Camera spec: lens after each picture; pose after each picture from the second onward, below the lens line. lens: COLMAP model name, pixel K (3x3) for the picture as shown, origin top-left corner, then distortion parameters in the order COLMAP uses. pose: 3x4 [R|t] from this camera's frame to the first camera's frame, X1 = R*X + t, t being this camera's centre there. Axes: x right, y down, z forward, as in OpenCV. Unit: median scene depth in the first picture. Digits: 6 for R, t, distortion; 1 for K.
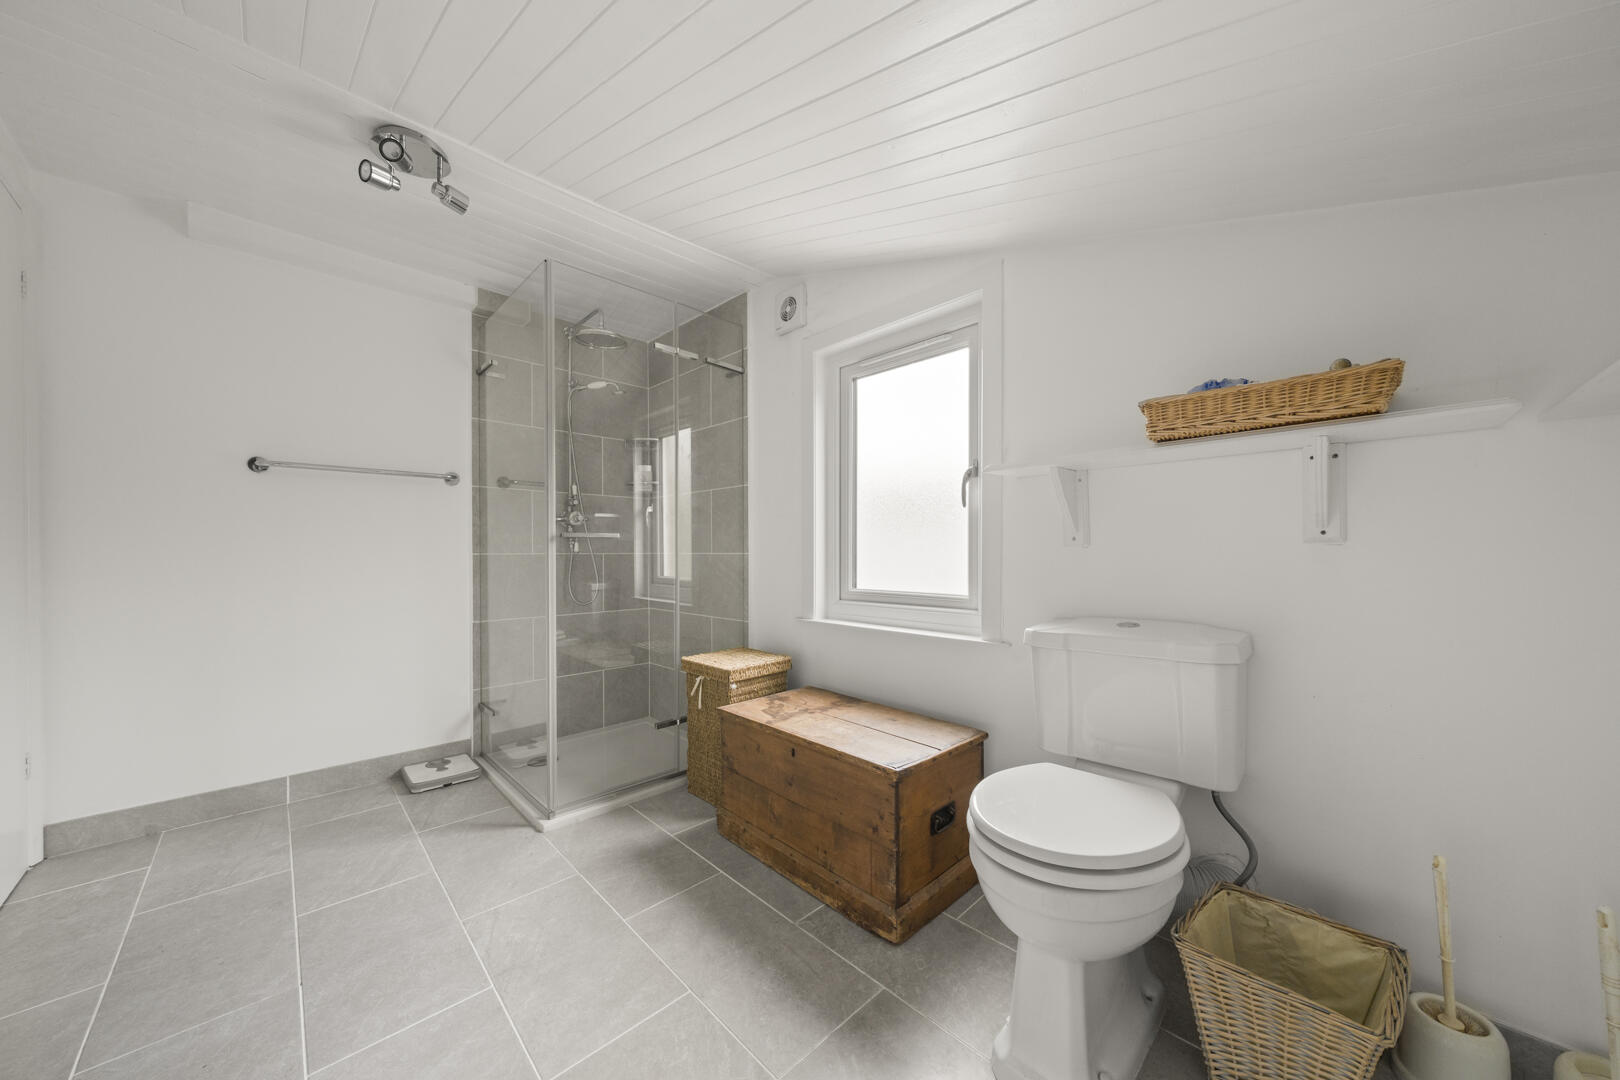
lens RADIAL K [[567.0, 0, 821.8], [0, 567.0, 553.2], [0, 0, 1]] dist [0.000541, 0.000061]
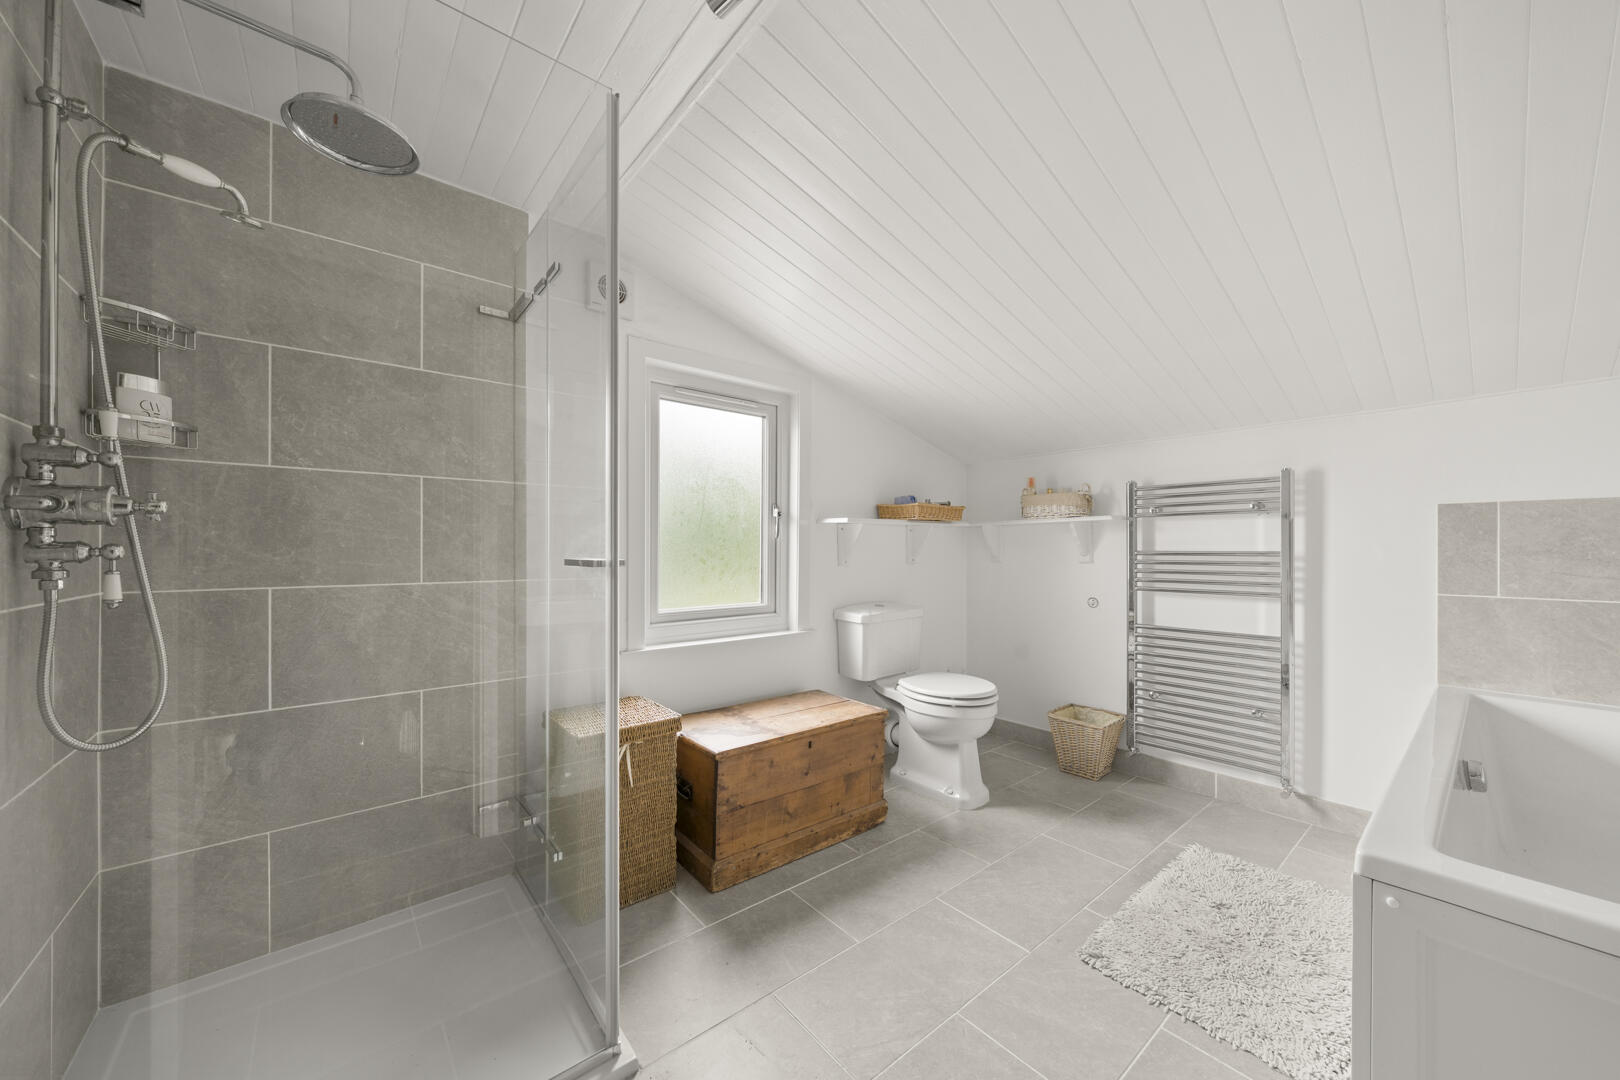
lens RADIAL K [[567.0, 0, 821.8], [0, 567.0, 553.2], [0, 0, 1]] dist [0.000541, 0.000061]
pose [[0.075471, 0.004431, 0.997138, -1.192586], [0.005449, 0.999973, -0.004856, -0.041769], [-0.997133, 0.005800, 0.075445, 0.854661]]
